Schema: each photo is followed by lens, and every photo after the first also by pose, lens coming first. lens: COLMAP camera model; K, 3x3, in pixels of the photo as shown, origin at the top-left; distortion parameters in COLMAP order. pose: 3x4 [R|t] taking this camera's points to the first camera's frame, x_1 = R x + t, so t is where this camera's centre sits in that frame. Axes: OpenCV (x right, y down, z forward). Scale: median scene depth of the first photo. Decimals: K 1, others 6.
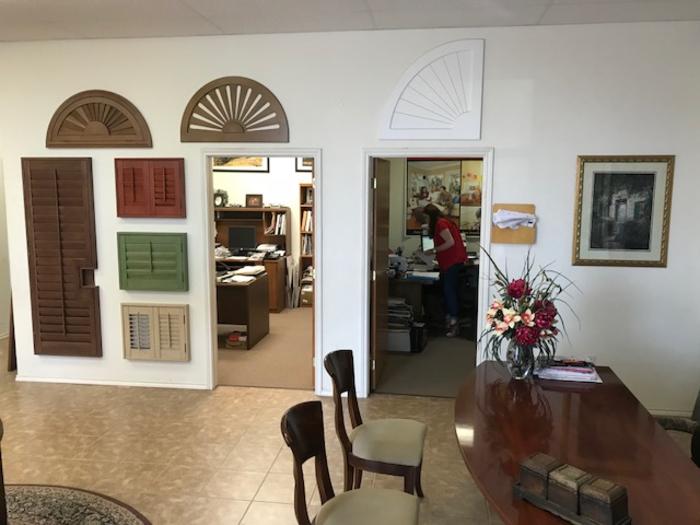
lens RADIAL K [[573.9, 0, 351.7], [0, 573.9, 252.8], [0, 0, 1]] dist [0.022986, -0.015400]
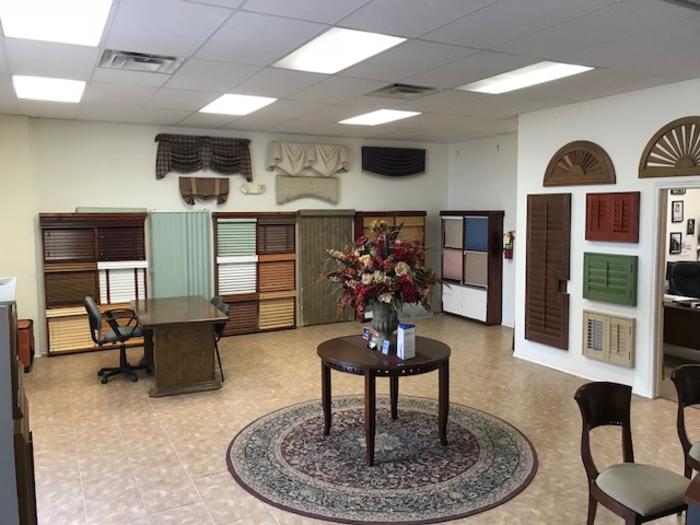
lens RADIAL K [[573.9, 0, 351.7], [0, 573.9, 252.8], [0, 0, 1]] dist [0.022986, -0.015400]
pose [[0.584919, 0.057188, -0.809073, 0.306980], [-0.093051, 0.995656, 0.003104, 0.008815], [0.805736, 0.073469, 0.587700, -0.139820]]
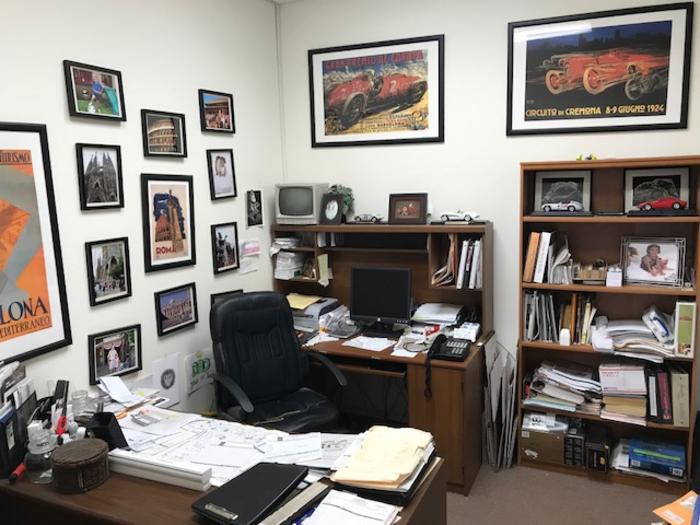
lens RADIAL K [[573.9, 0, 351.7], [0, 573.9, 252.8], [0, 0, 1]] dist [0.022986, -0.015400]
pose [[0.957594, 0.003325, -0.288103, -0.142991], [0.000860, 0.999896, 0.014399, -0.106305], [0.288121, -0.014036, 0.957491, 0.960437]]
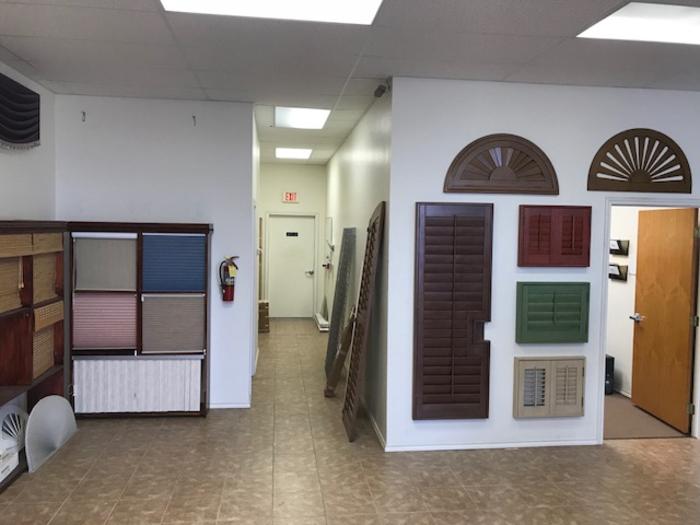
lens RADIAL K [[573.9, 0, 351.7], [0, 573.9, 252.8], [0, 0, 1]] dist [0.022986, -0.015400]
pose [[0.966874, 0.000845, 0.255254, -0.910532], [0.017948, 0.997295, -0.071284, -0.021311], [-0.254623, 0.073504, 0.964243, 0.152401]]
